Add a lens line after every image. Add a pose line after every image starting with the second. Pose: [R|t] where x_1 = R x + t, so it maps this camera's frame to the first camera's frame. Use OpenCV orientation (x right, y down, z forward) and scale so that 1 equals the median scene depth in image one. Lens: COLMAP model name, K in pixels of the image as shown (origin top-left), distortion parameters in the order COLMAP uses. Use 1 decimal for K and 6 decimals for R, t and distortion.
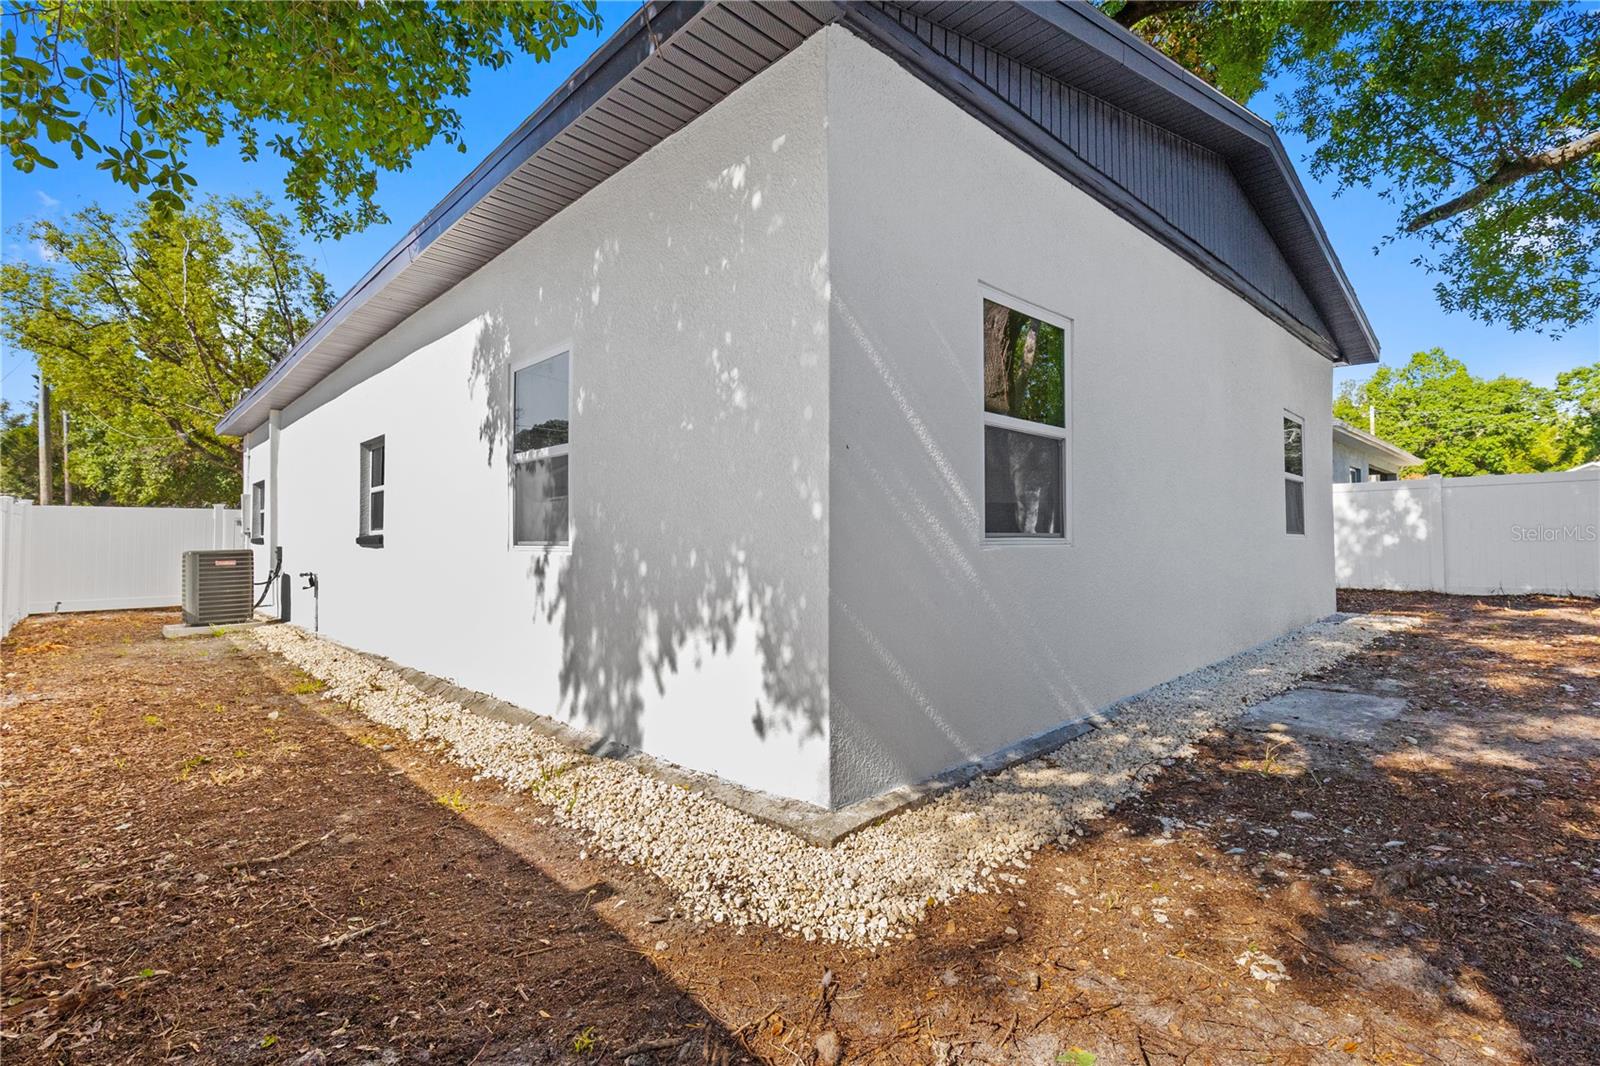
lens RADIAL K [[719.9, 0, 812.5], [0, 719.9, 544.4], [0, 0, 1]] dist [0.003621, 0.000168]
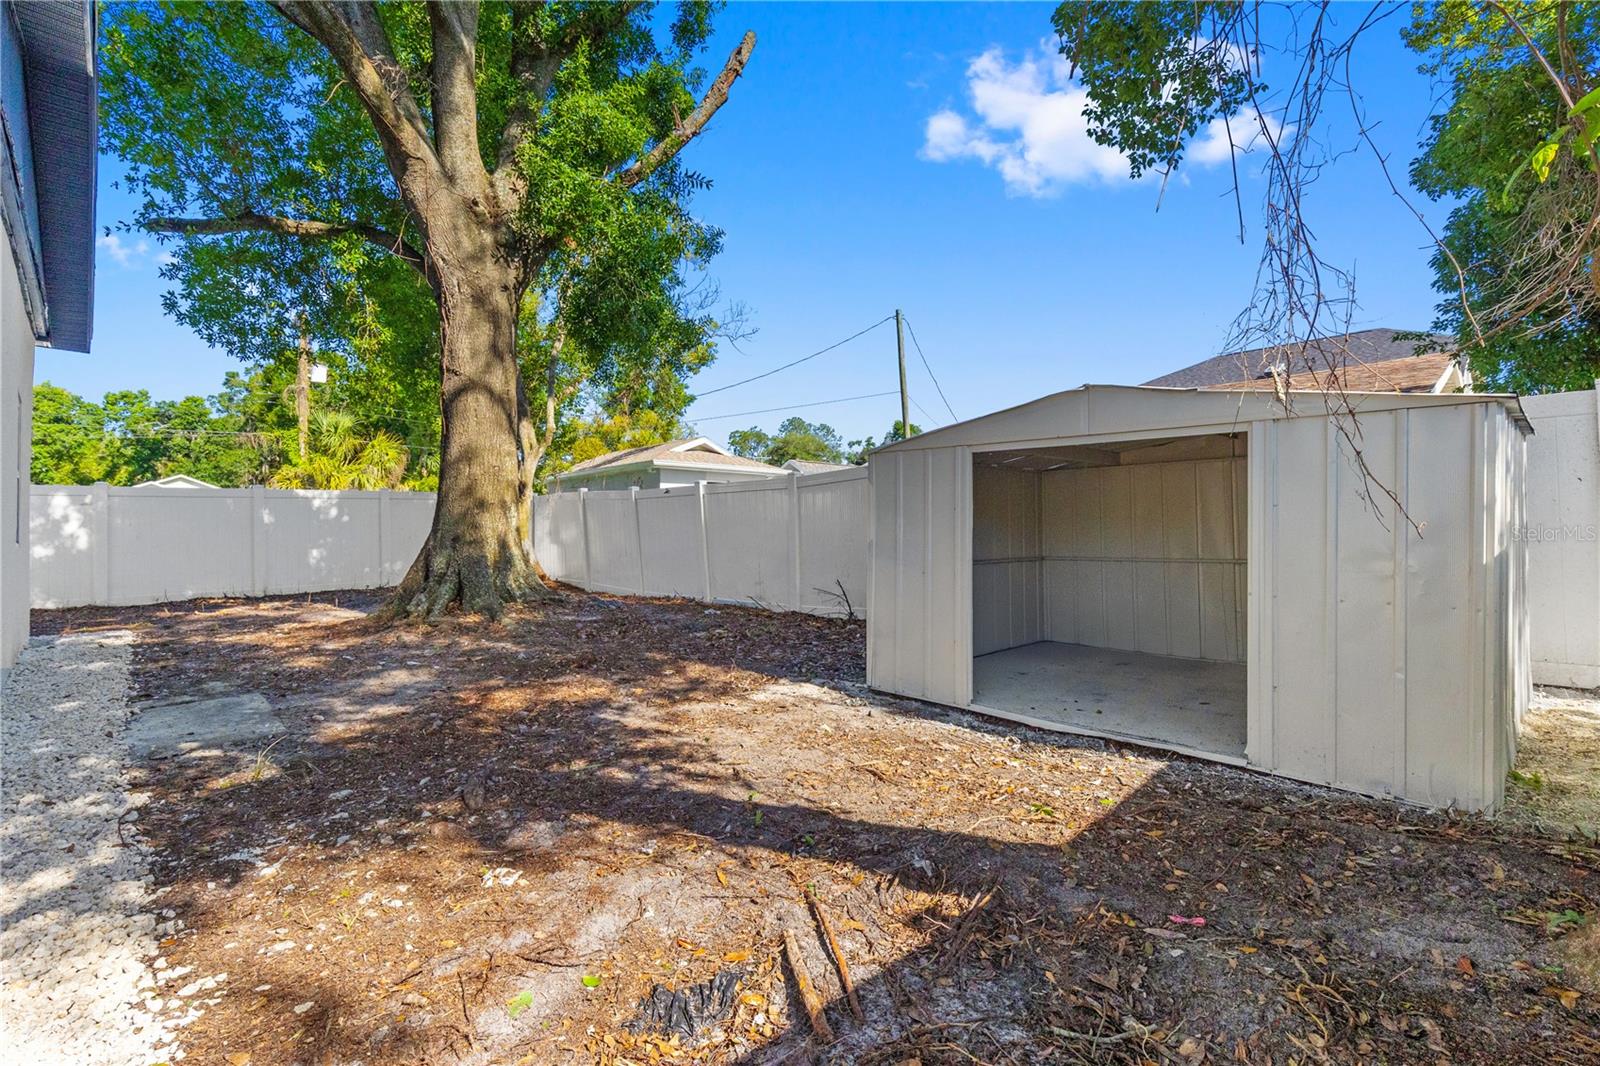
lens RADIAL K [[719.9, 0, 812.5], [0, 719.9, 544.4], [0, 0, 1]] dist [0.003621, 0.000168]
pose [[0.001346, -0.005918, 0.999982, -0.355624], [0.026053, 0.999643, 0.005881, 0.019981], [-0.999660, 0.026044, 0.001500, 0.281893]]
